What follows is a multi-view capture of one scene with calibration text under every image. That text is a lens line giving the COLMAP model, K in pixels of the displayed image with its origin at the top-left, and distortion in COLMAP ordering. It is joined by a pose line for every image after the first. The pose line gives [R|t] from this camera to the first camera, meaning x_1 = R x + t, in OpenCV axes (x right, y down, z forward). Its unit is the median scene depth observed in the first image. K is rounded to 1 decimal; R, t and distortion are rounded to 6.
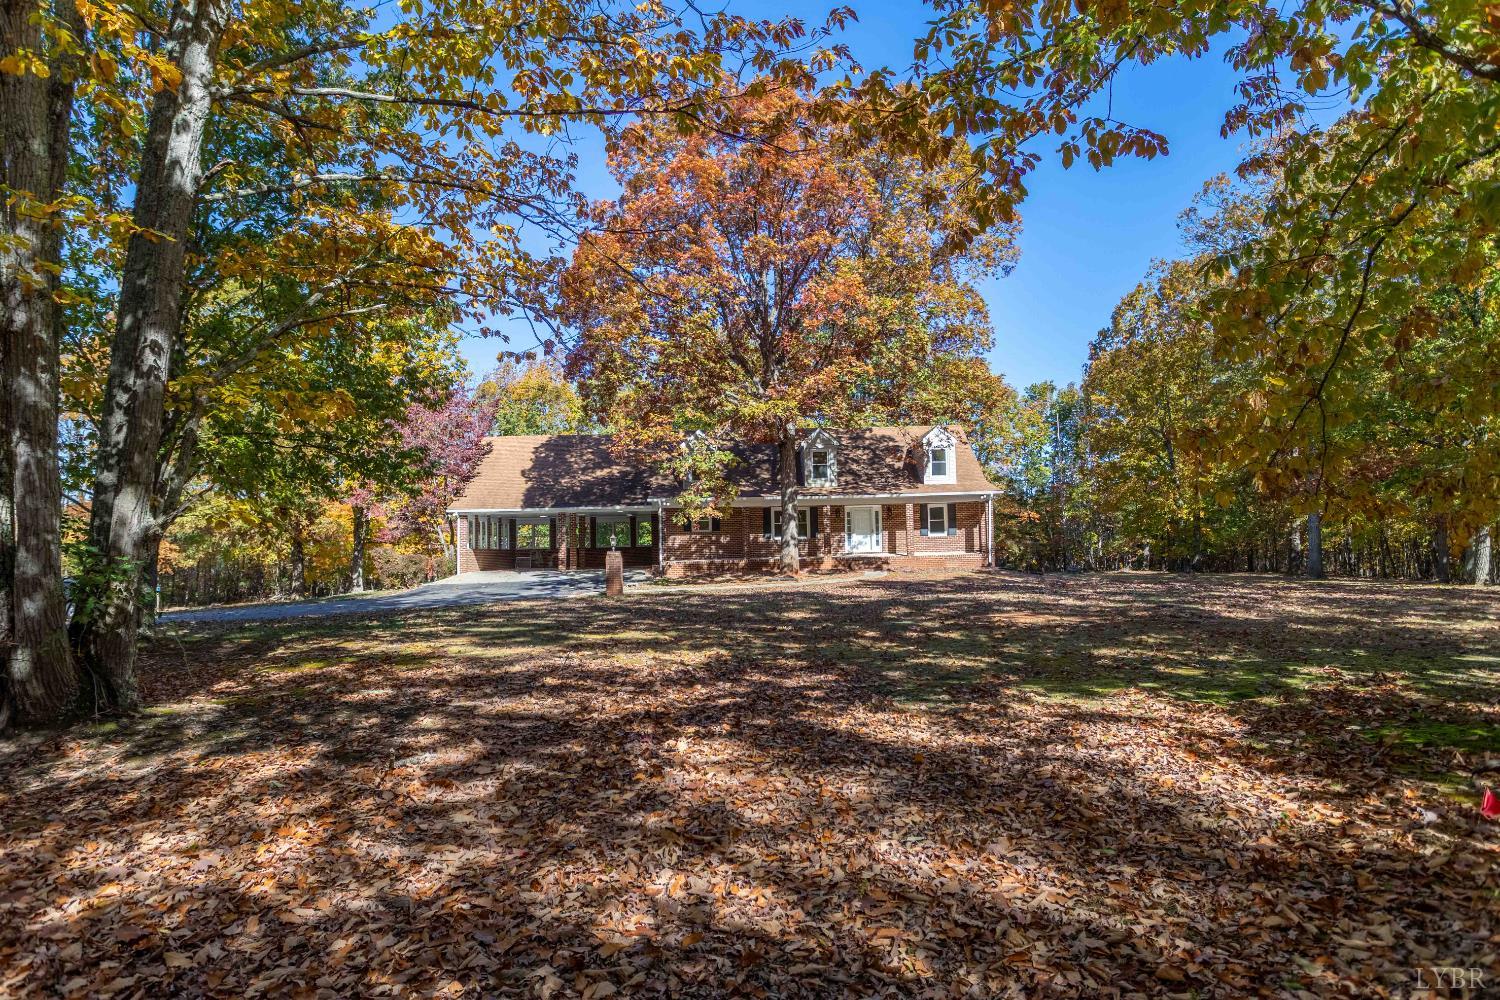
lens RADIAL K [[943.5, 0, 735.5], [0, 943.5, 477.4], [0, 0, 1]] dist [-0.024301, -0.000589]
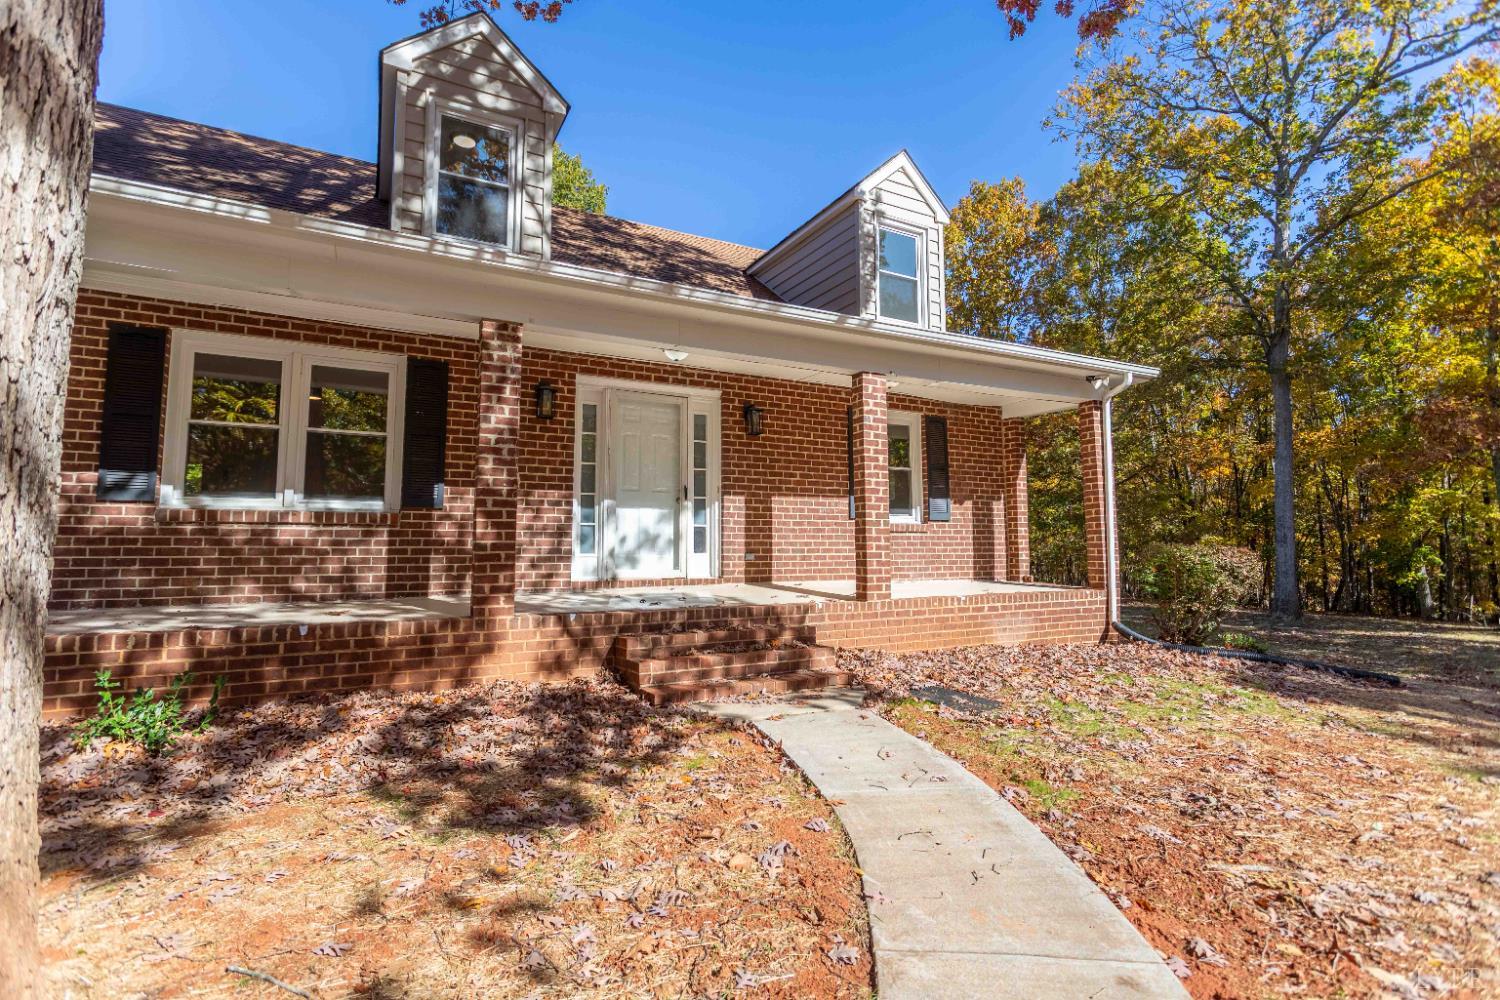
lens RADIAL K [[724.8, 0, 748.0], [0, 724.8, 491.4], [0, 0, 1]] dist [-0.007829, 0.001611]
pose [[0.888504, 0.058323, 0.455147, 0.075197], [-0.051905, 0.998298, -0.026597, 0.061406], [-0.455923, 0.000007, 0.890019, 0.833841]]
